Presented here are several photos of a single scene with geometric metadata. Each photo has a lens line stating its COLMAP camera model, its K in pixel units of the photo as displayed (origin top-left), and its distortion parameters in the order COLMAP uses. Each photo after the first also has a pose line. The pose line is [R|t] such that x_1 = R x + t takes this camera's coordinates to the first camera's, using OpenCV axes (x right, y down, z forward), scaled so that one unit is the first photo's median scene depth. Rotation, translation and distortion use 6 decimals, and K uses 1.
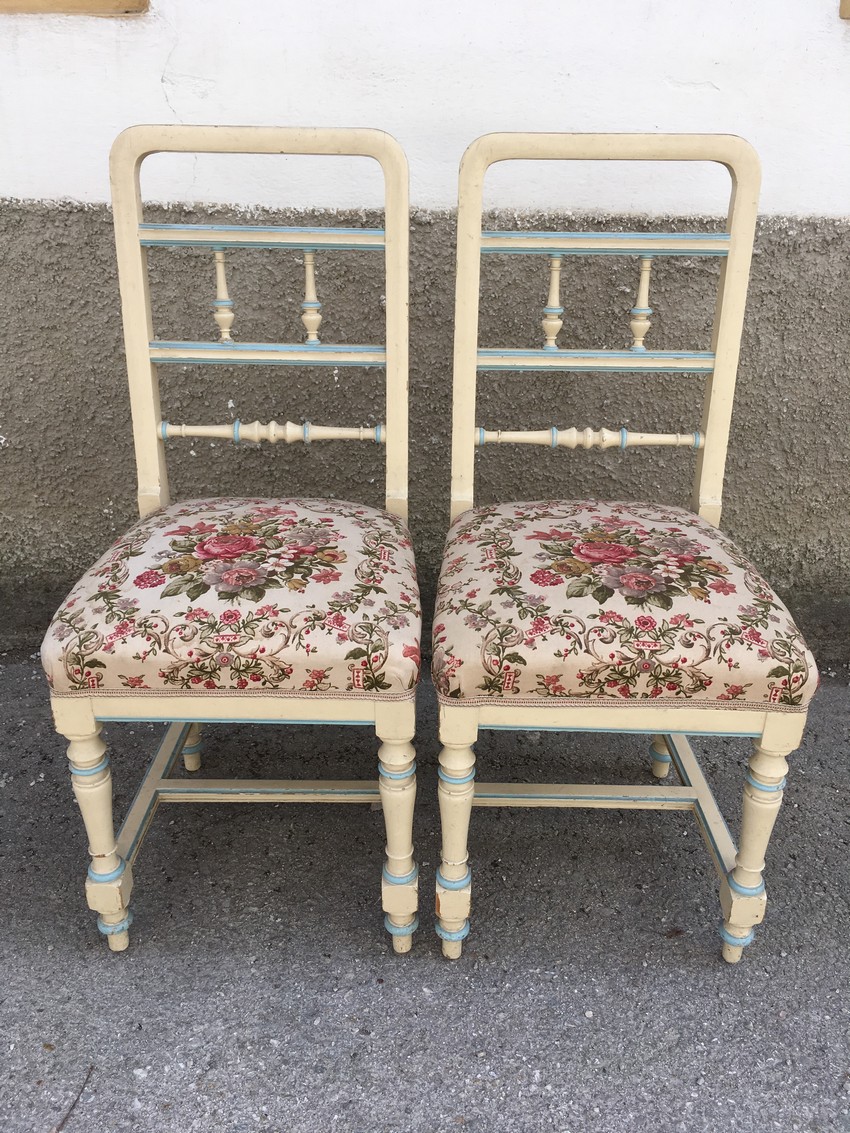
lens RADIAL K [[975.1, 0, 432.5], [0, 975.1, 564.9], [0, 0, 1]] dist [0.087375, -0.136672]
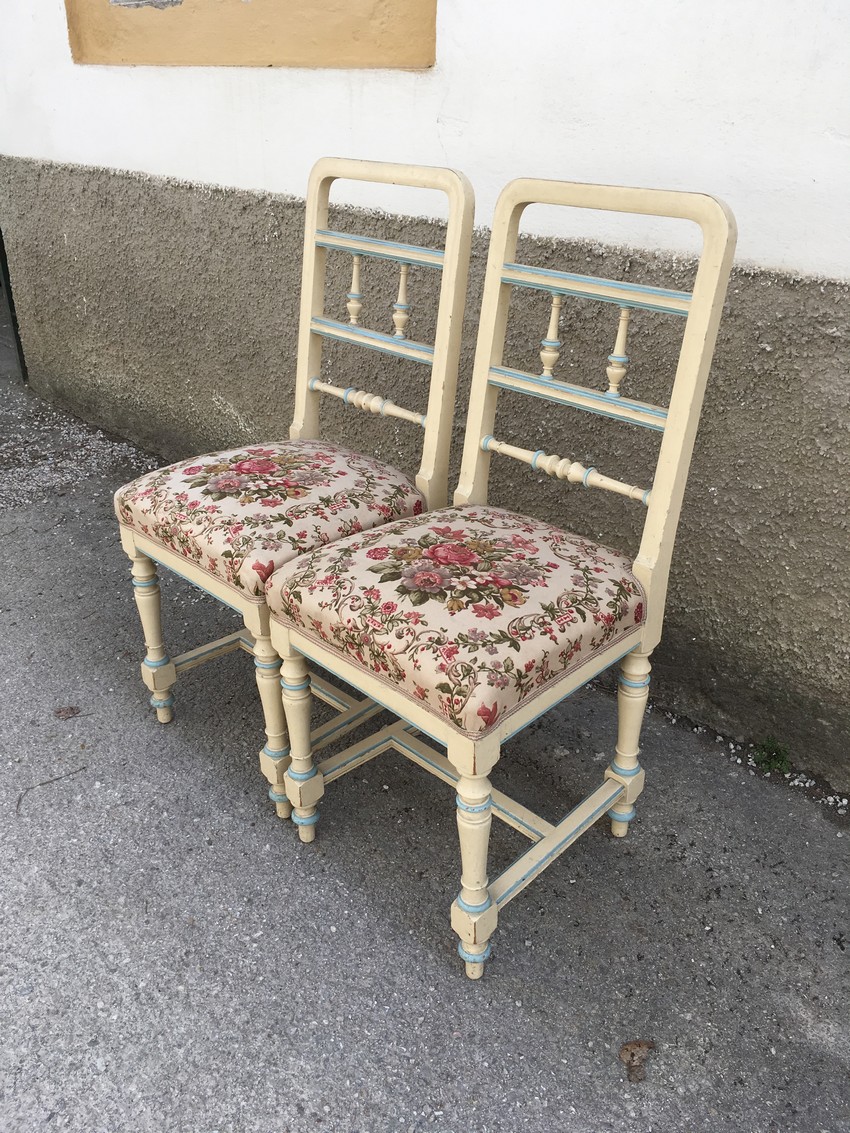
lens RADIAL K [[975.1, 0, 429.8], [0, 975.1, 566.9], [0, 0, 1]] dist [0.087375, -0.136672]
pose [[0.701823, 0.311381, -0.640692, 0.823116], [-0.317580, 0.941845, 0.109862, -0.107440], [0.637642, 0.126367, 0.759897, 0.132886]]
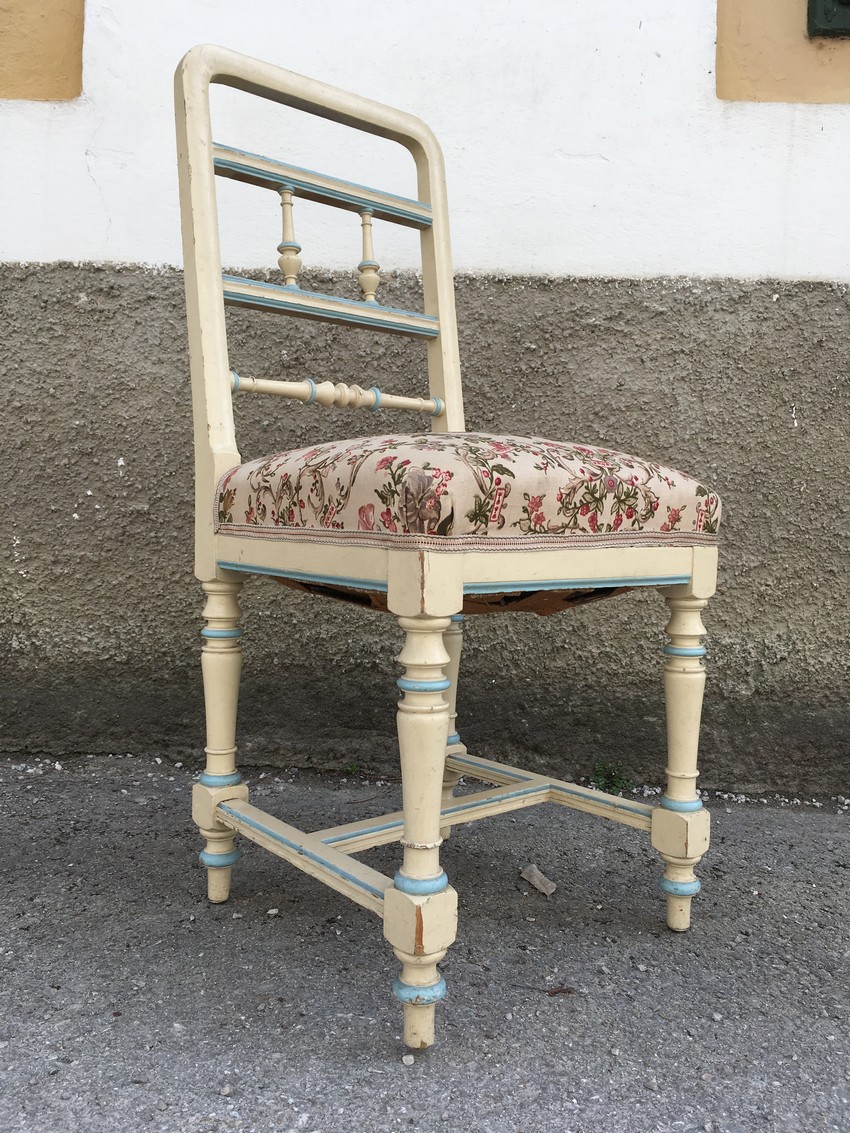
lens RADIAL K [[975.1, 0, 431.3], [0, 975.1, 567.1], [0, 0, 1]] dist [0.087375, -0.136672]
pose [[0.998291, 0.013736, -0.056808, 0.200473], [-0.035664, 0.913215, -0.405915, 0.408747], [0.046302, 0.407247, 0.912144, 0.255117]]
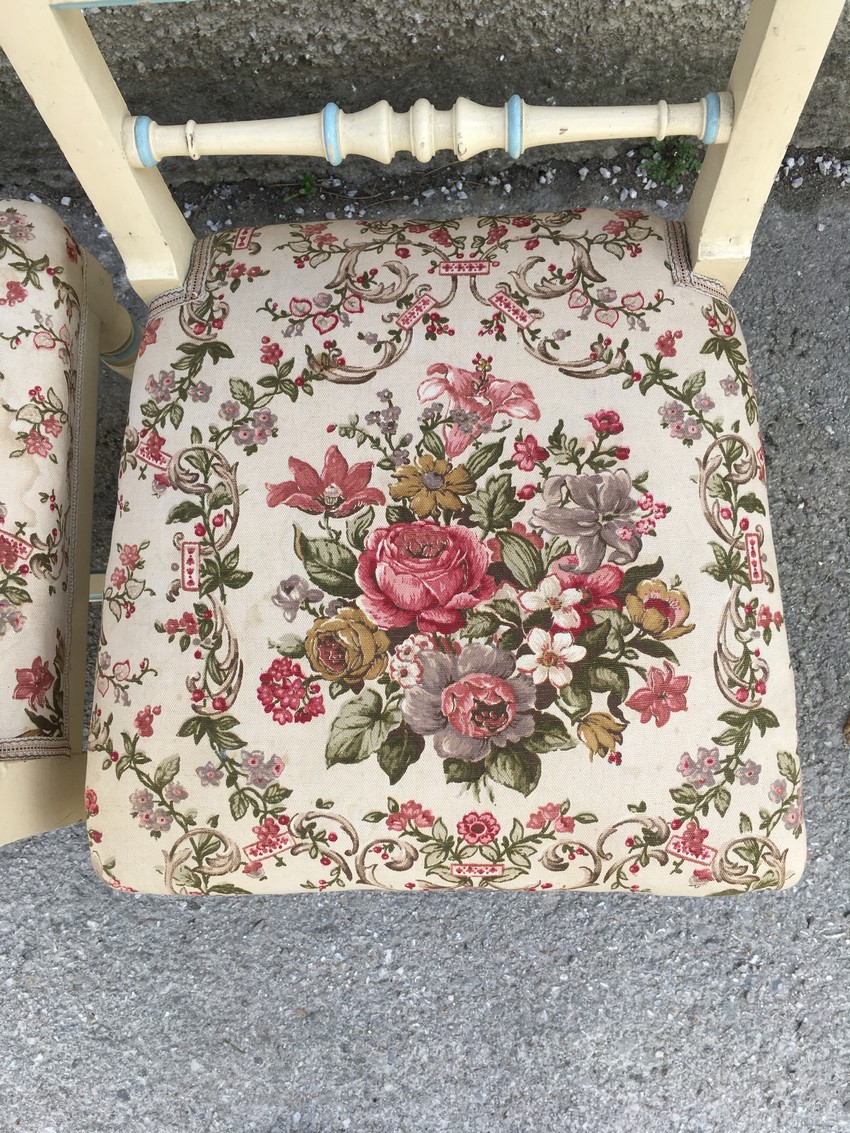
lens RADIAL K [[975.1, 0, 431.3], [0, 975.1, 572.3], [0, 0, 1]] dist [0.087375, -0.136672]
pose [[0.997067, -0.030189, -0.070329, 0.197979], [0.074380, 0.598736, 0.797485, -0.357515], [0.018033, -0.800377, 0.599225, 0.683114]]
